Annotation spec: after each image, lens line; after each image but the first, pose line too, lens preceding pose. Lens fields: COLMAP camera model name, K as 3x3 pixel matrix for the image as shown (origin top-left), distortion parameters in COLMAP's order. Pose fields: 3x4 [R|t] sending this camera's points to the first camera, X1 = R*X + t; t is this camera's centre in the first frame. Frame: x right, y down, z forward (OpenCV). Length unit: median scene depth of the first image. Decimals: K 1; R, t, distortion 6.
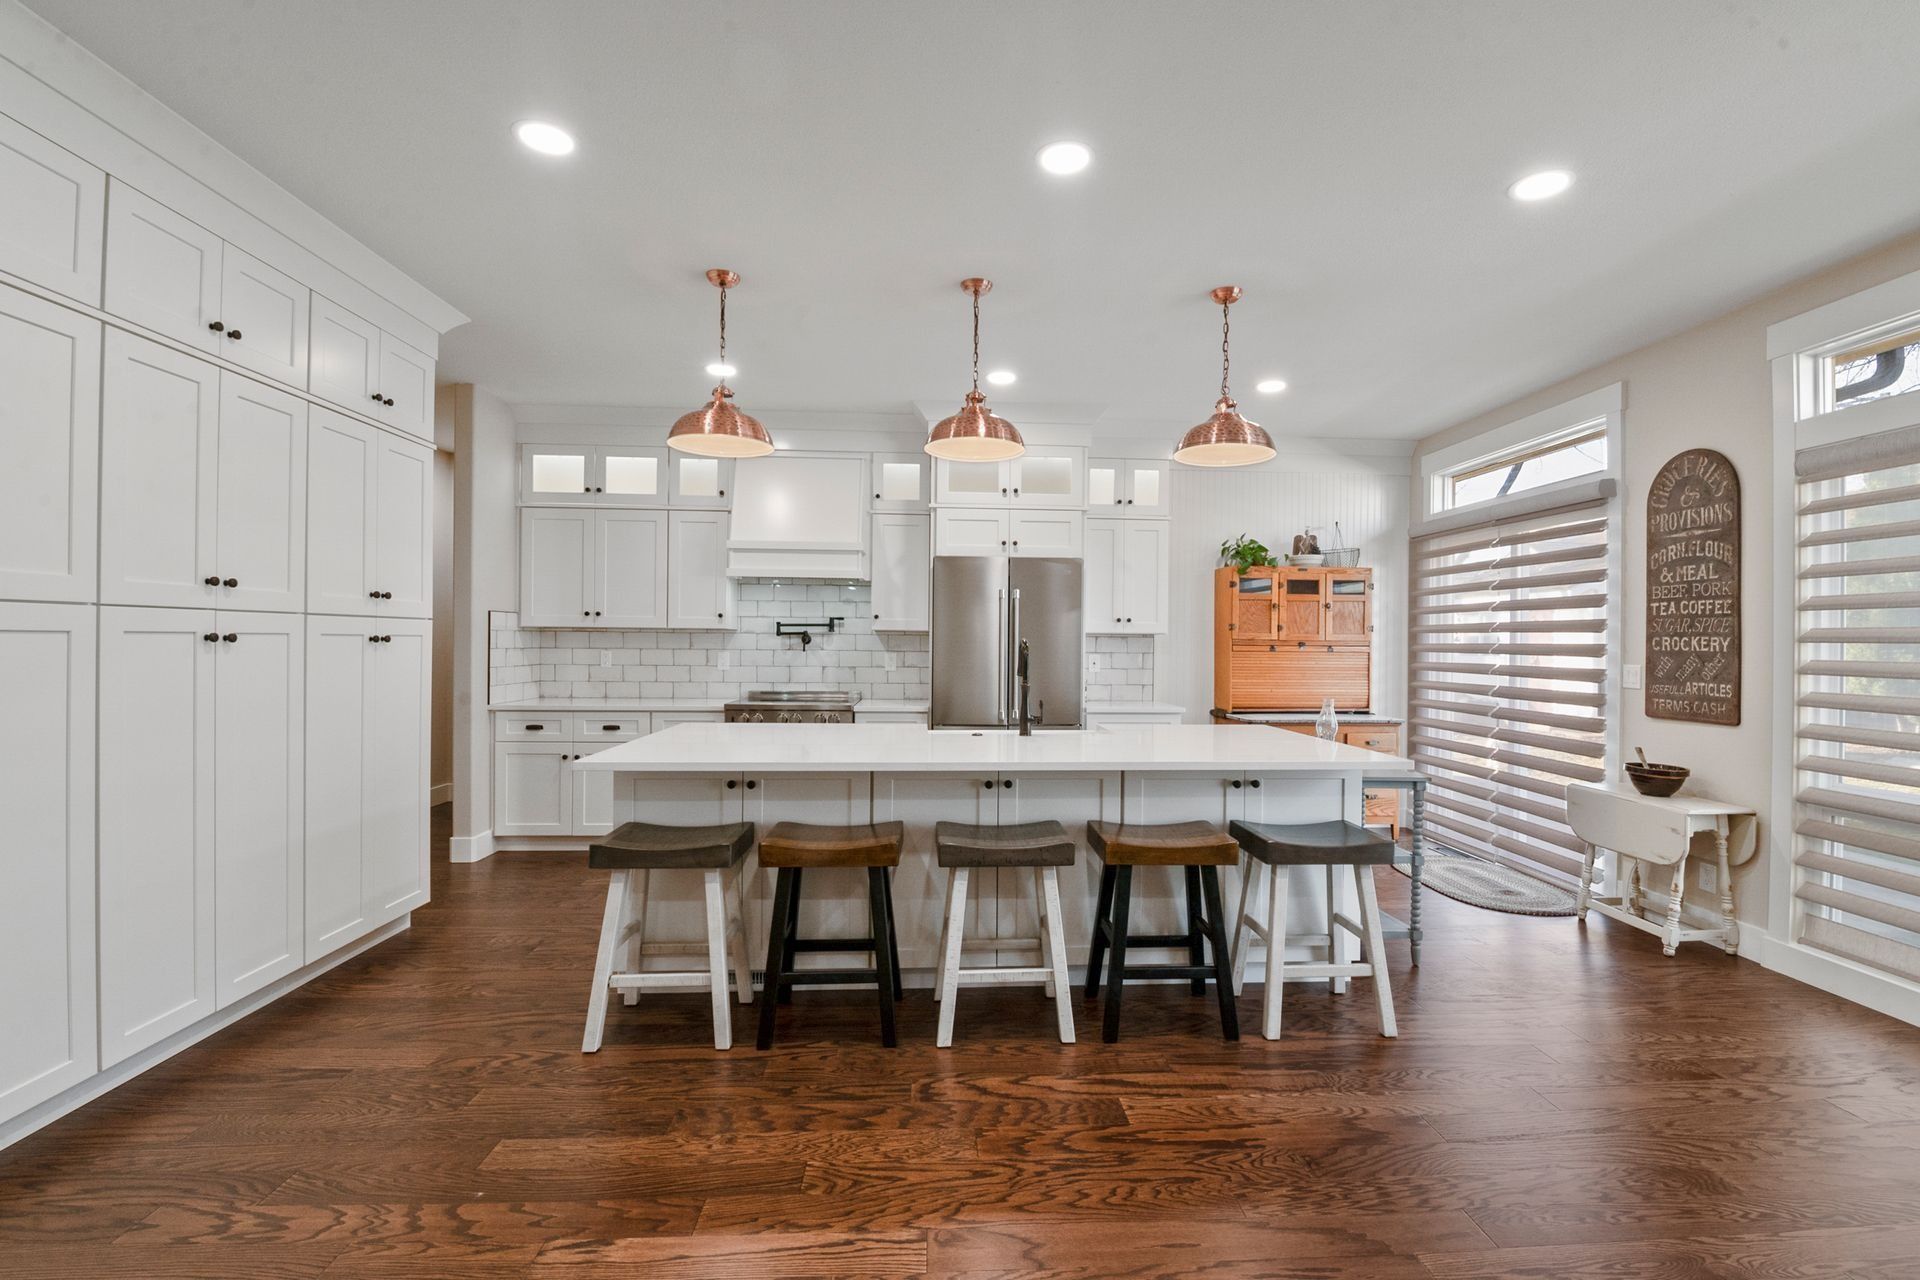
lens RADIAL K [[828.9, 0, 970.3], [0, 828.9, 643.6], [0, 0, 1]] dist [-0.000745, -0.007148]
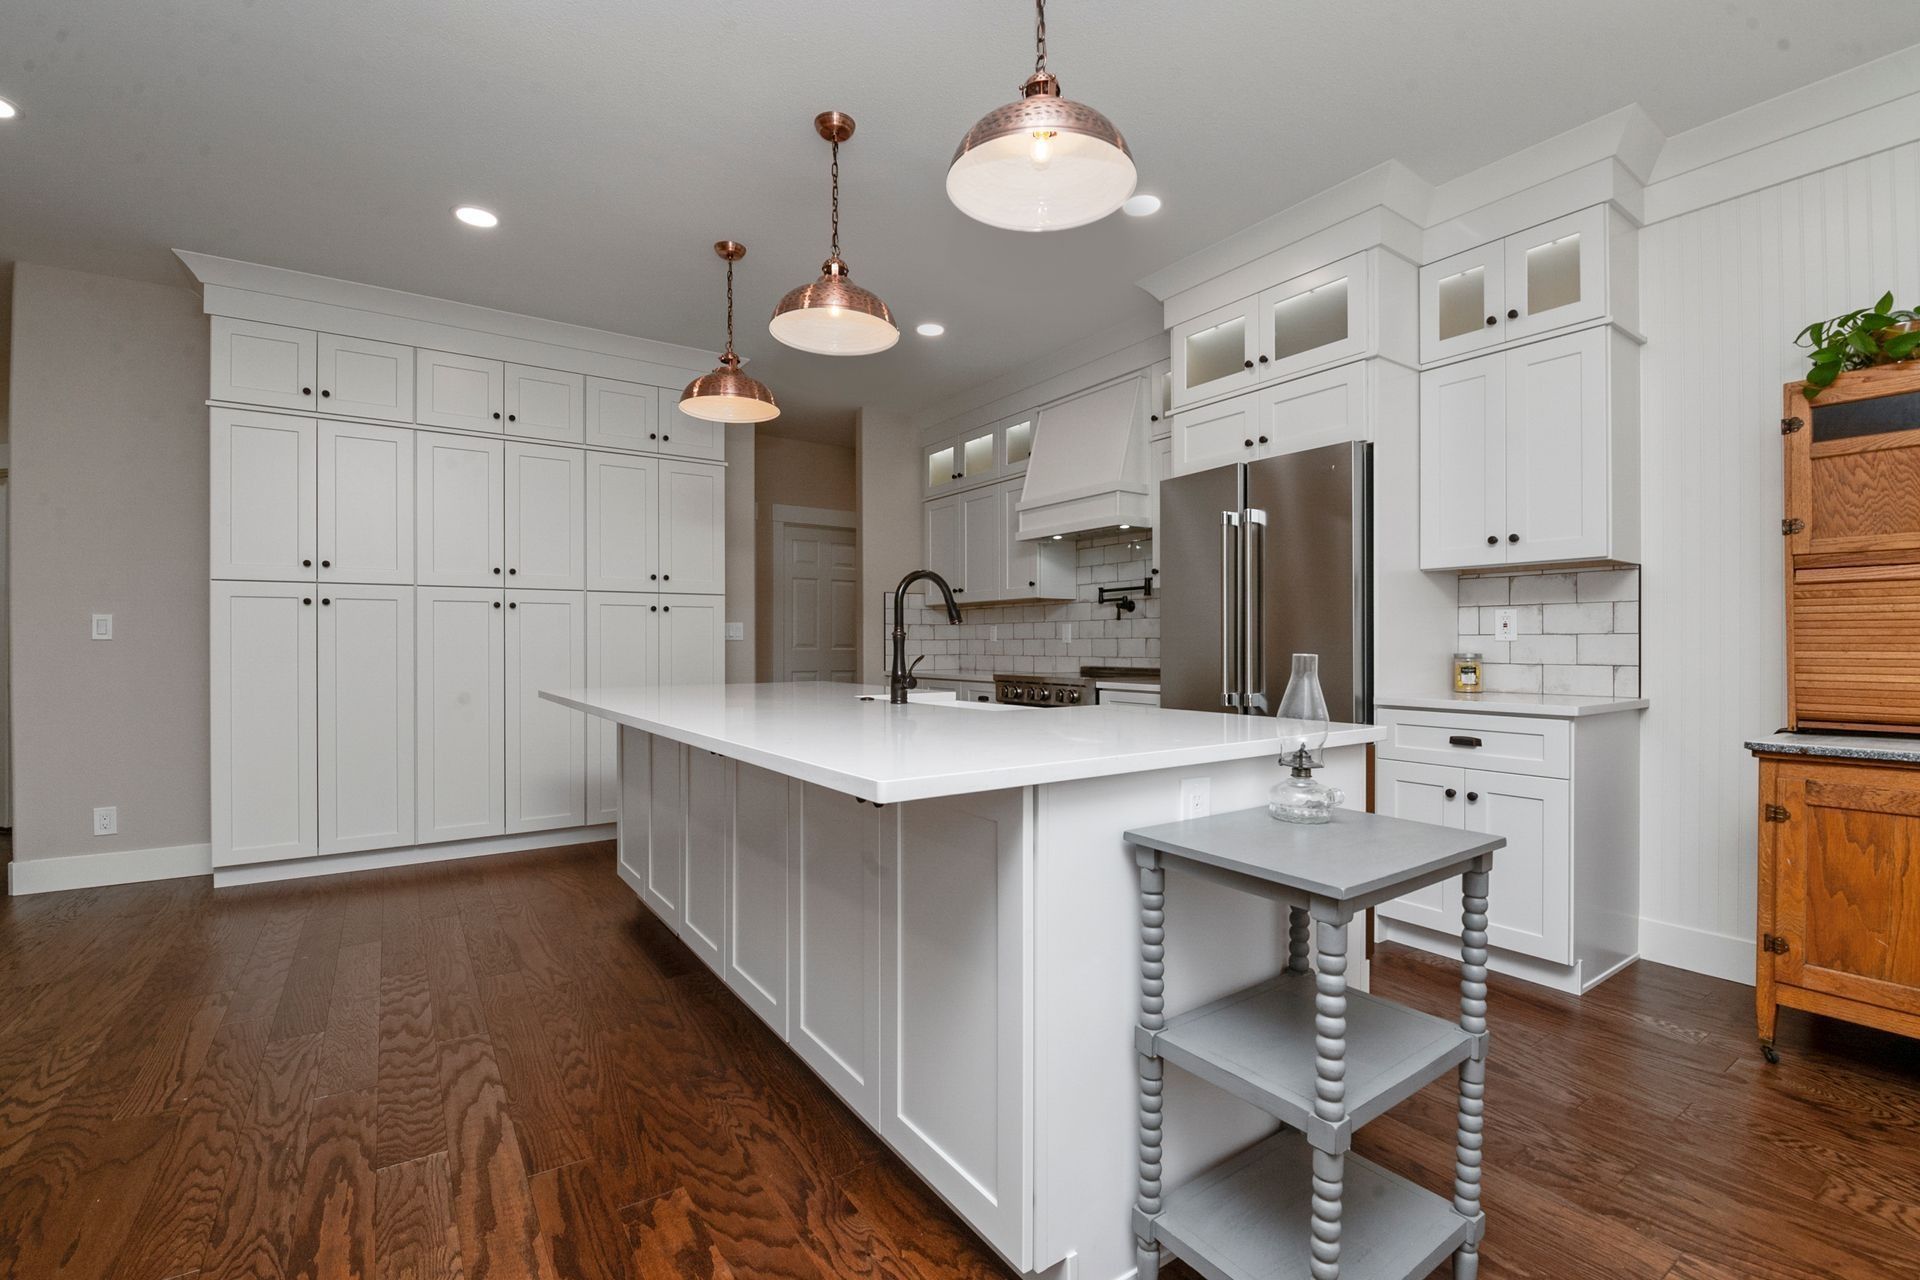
lens RADIAL K [[828.9, 0, 970.3], [0, 828.9, 643.6], [0, 0, 1]] dist [-0.000745, -0.007148]
pose [[0.525259, -0.010396, -0.850879, 0.643271], [0.007221, 0.999944, -0.007759, 0.056555], [0.850912, -0.002069, 0.525305, 0.603709]]
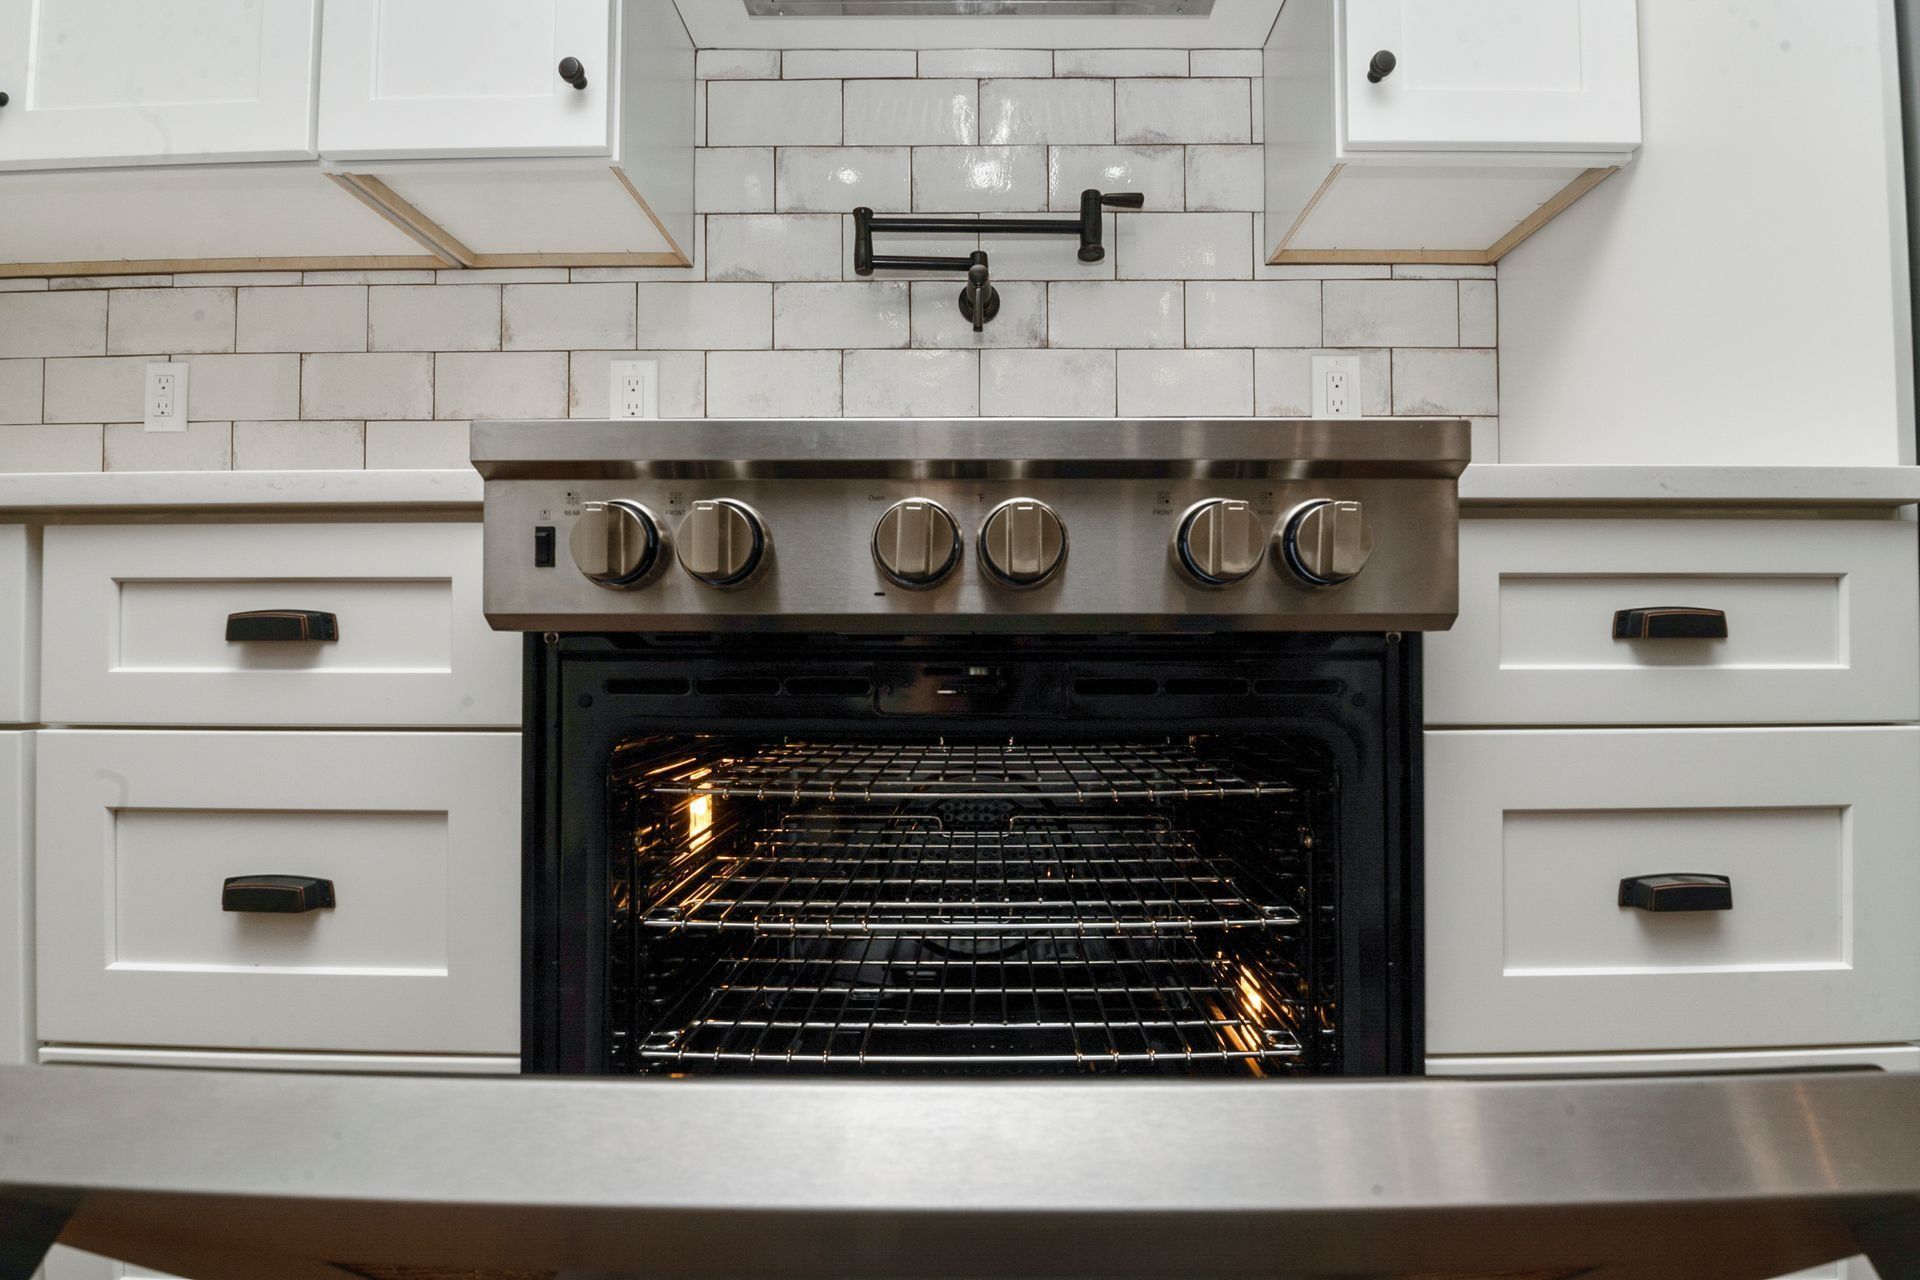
lens RADIAL K [[831.2, 0, 981.0], [0, 831.2, 635.9], [0, 0, 1]] dist [-0.000980, -0.010569]
pose [[0.998062, -0.011718, -0.061112, -0.269661], [0.010332, 0.999683, -0.022940, 0.139577], [0.061362, 0.022264, 0.997867, 1.120689]]
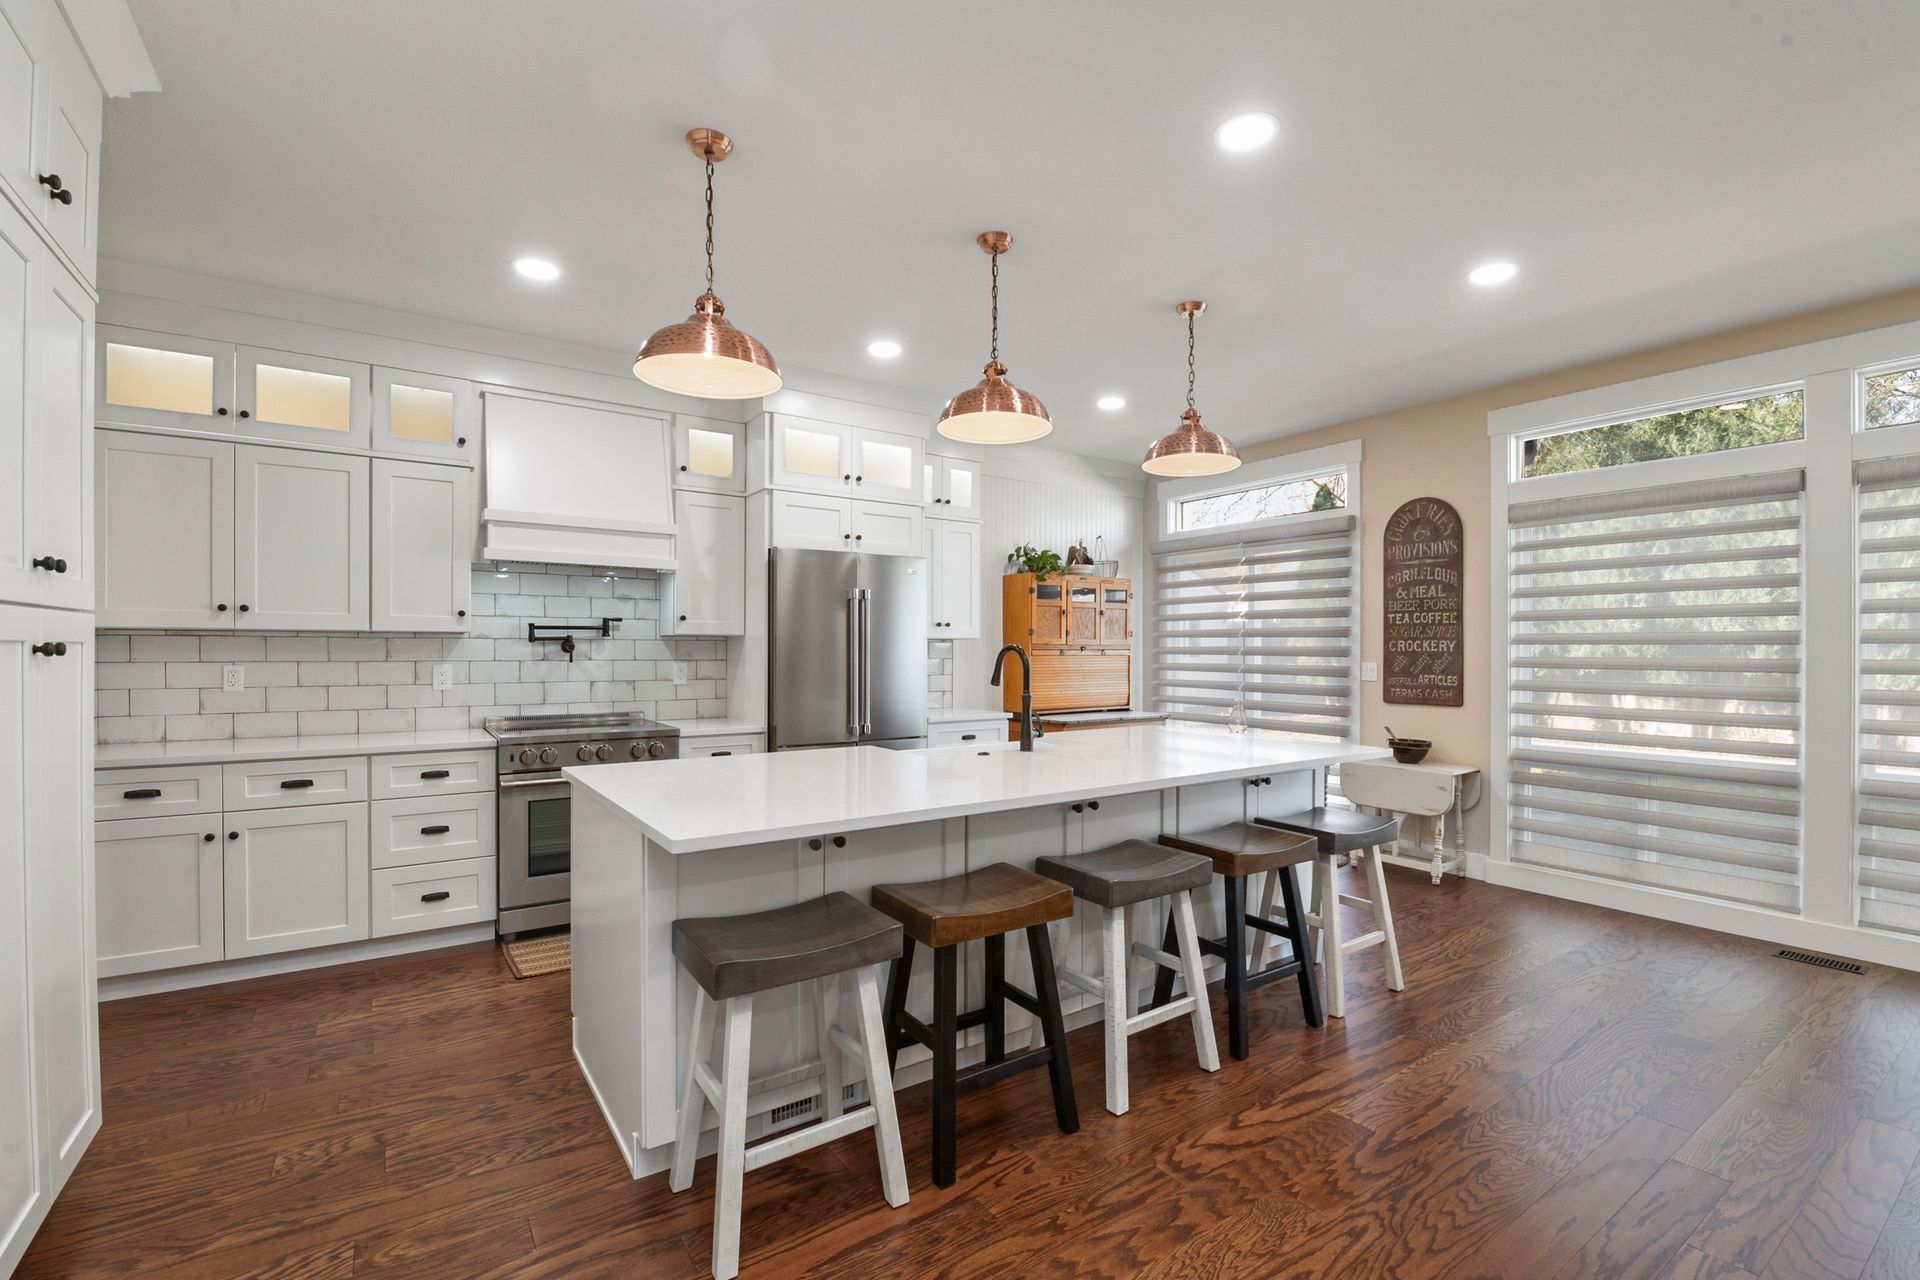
lens RADIAL K [[837.5, 0, 960.7], [0, 837.5, 652.6], [0, 0, 1]] dist [0.000039, -0.011123]
pose [[0.856183, -0.009257, 0.516591, -0.418888], [0.007293, 0.999956, 0.005831, -0.001816], [-0.516622, -0.001225, 0.856213, 0.225835]]
